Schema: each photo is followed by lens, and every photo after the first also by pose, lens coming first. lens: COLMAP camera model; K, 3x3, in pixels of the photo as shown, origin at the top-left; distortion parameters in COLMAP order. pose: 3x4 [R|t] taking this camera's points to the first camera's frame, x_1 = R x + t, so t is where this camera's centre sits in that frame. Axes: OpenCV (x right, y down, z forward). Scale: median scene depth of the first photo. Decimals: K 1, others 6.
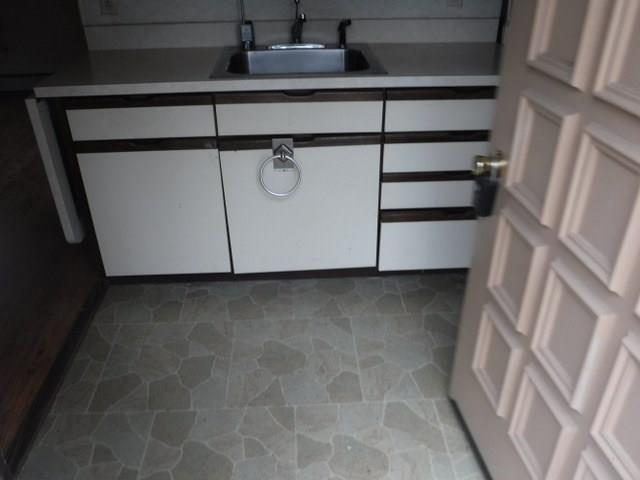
lens RADIAL K [[551.2, 0, 320.0], [0, 551.2, 240.0], [0, 0, 1]] dist [0.004879, 0.005836]
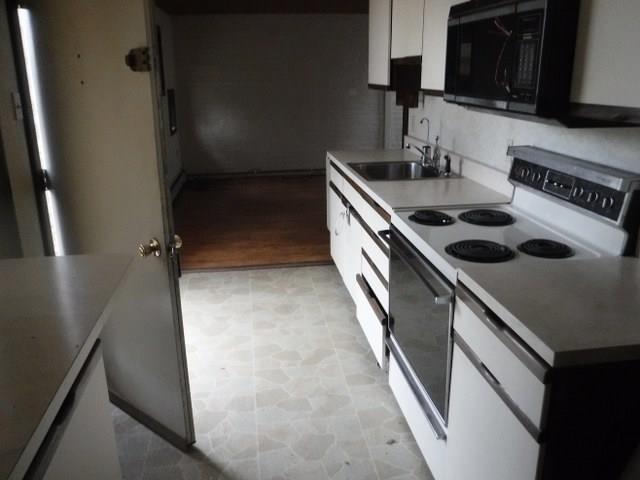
lens RADIAL K [[551.2, 0, 320.0], [0, 551.2, 240.0], [0, 0, 1]] dist [0.004879, 0.005836]
pose [[0.085209, 0.300394, -0.950001, 1.645560], [-0.496904, 0.839245, 0.220803, -0.442420], [0.863612, 0.453245, 0.220778, 0.624451]]
